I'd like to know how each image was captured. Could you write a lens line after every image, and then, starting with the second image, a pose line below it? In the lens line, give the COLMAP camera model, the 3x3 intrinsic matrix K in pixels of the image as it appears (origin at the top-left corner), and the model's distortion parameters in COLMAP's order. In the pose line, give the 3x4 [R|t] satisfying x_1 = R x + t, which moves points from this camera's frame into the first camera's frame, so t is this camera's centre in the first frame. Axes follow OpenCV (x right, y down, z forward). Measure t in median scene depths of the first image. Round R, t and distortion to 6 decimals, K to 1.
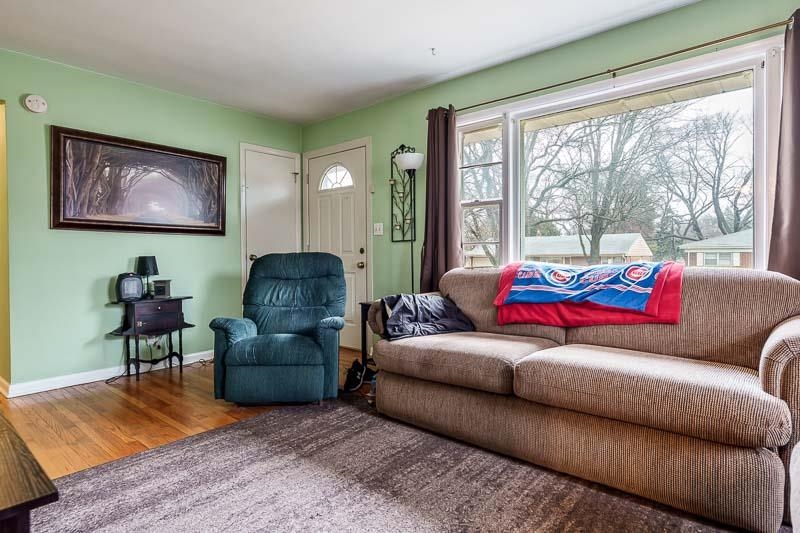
lens RADIAL K [[446.4, 0, 400.0], [0, 446.4, 266.5], [0, 0, 1]] dist [0.000448, 0.000332]
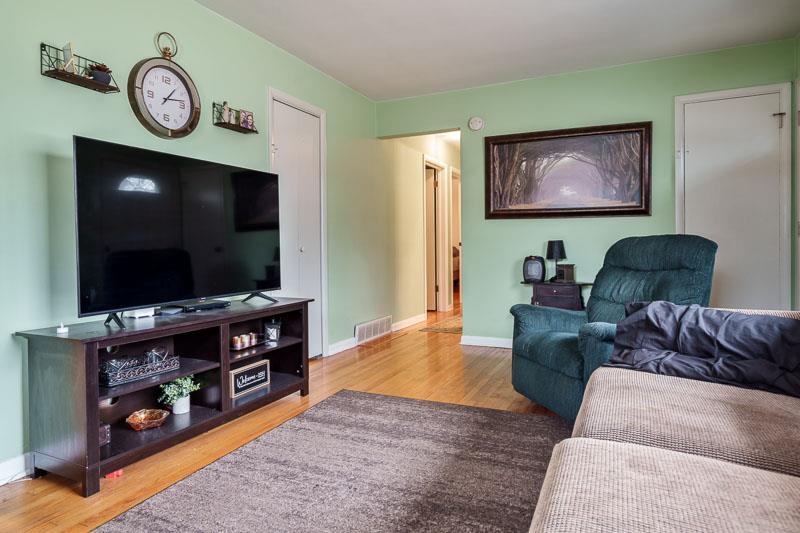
lens RADIAL K [[478.3, 0, 397.4], [0, 478.3, 257.6], [0, 0, 1]] dist [0.000442, -0.000067]
pose [[0.275255, 0.031843, -0.960844, 0.438614], [-0.014624, 0.999474, 0.028934, -0.011296], [0.961260, 0.006087, 0.275576, 0.375704]]
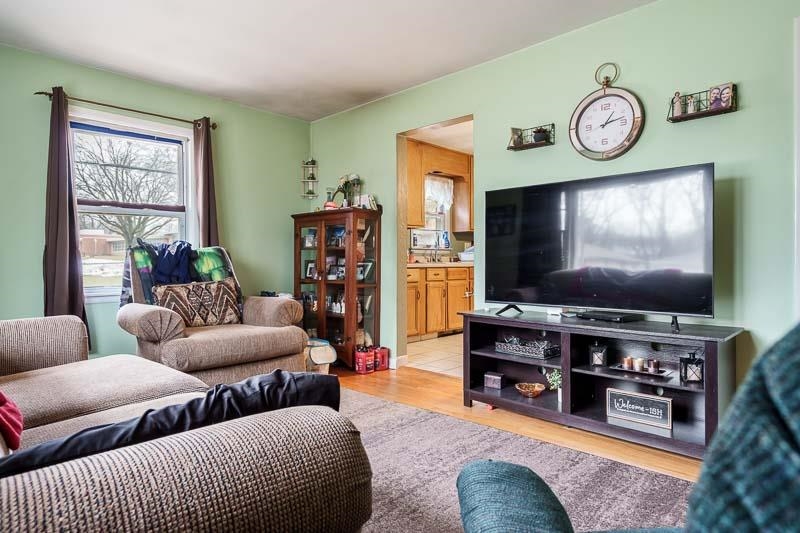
lens RADIAL K [[478.3, 0, 397.4], [0, 478.3, 257.6], [0, 0, 1]] dist [0.000442, -0.000067]
pose [[-0.997708, 0.014671, 0.066053, -0.095882], [0.015450, 0.999817, 0.011295, -0.017710], [-0.065875, 0.012289, -0.997752, 1.098590]]
